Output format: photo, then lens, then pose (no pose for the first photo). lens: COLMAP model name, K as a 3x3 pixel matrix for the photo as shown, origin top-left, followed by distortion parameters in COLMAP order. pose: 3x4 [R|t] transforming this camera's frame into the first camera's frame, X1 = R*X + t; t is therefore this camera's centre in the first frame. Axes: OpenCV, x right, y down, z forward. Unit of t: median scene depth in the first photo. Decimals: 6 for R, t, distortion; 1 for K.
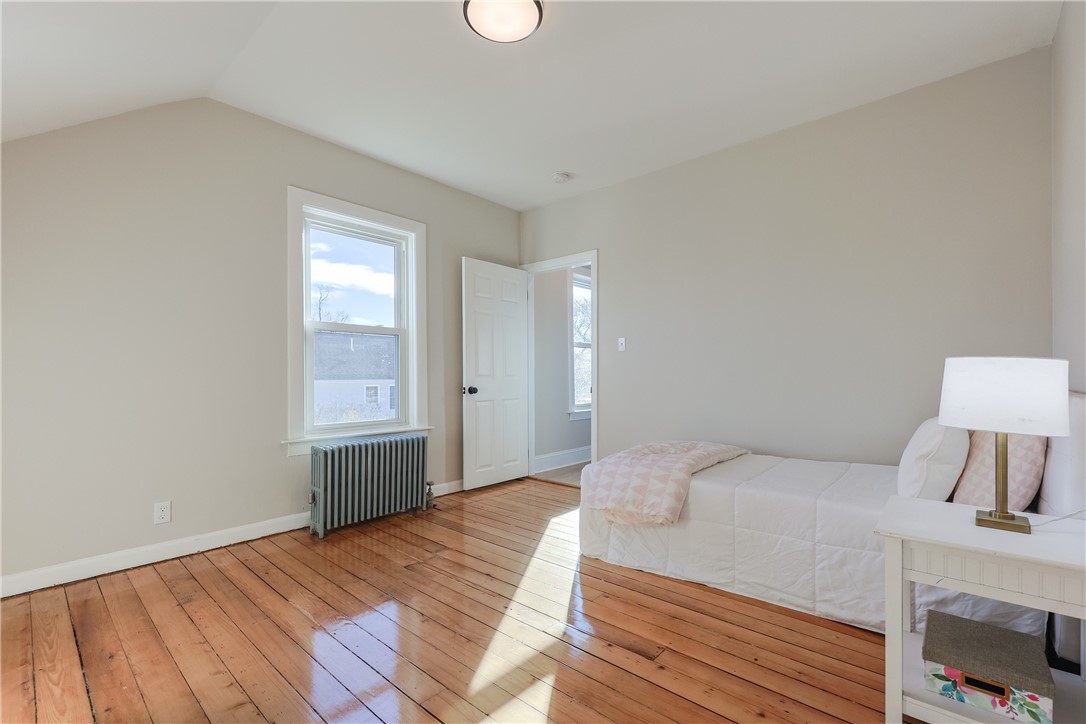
lens RADIAL K [[472.8, 0, 541.1], [0, 472.8, 368.7], [0, 0, 1]] dist [0.005118, 0.000120]
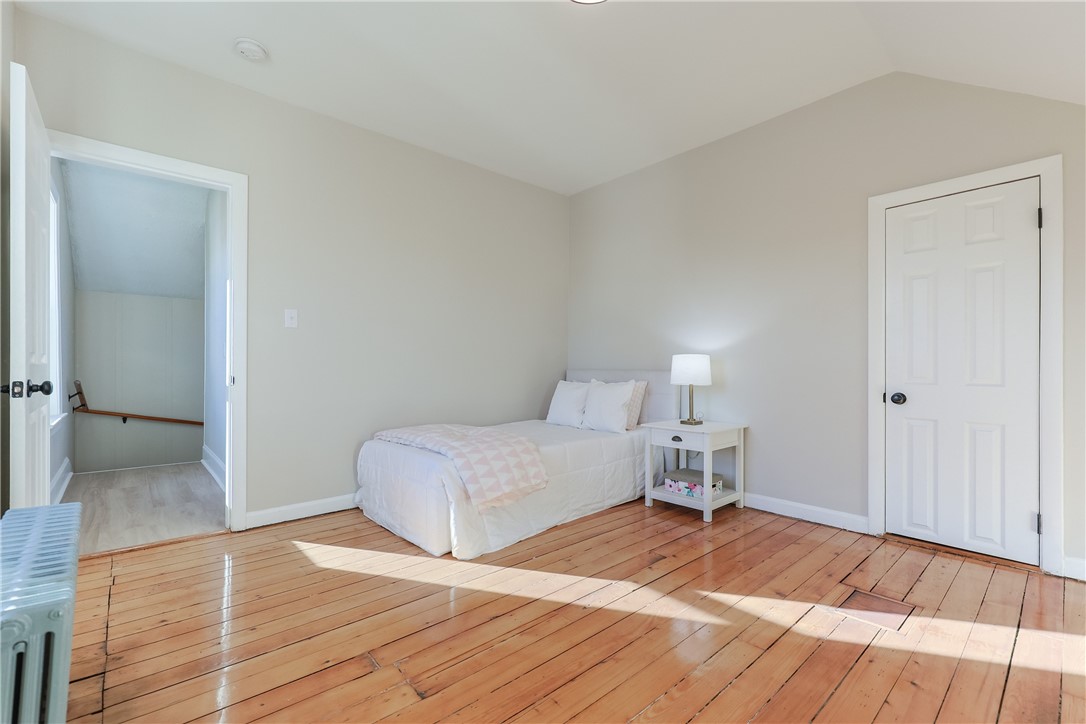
lens RADIAL K [[465.7, 0, 541.5], [0, 465.7, 364.0], [0, 0, 1]] dist [-0.002572, 0.000153]
pose [[0.129714, 0.011844, 0.991481, -0.849255], [-0.017377, 0.999802, -0.009670, 0.035329], [-0.991399, -0.015975, 0.129894, 0.838560]]
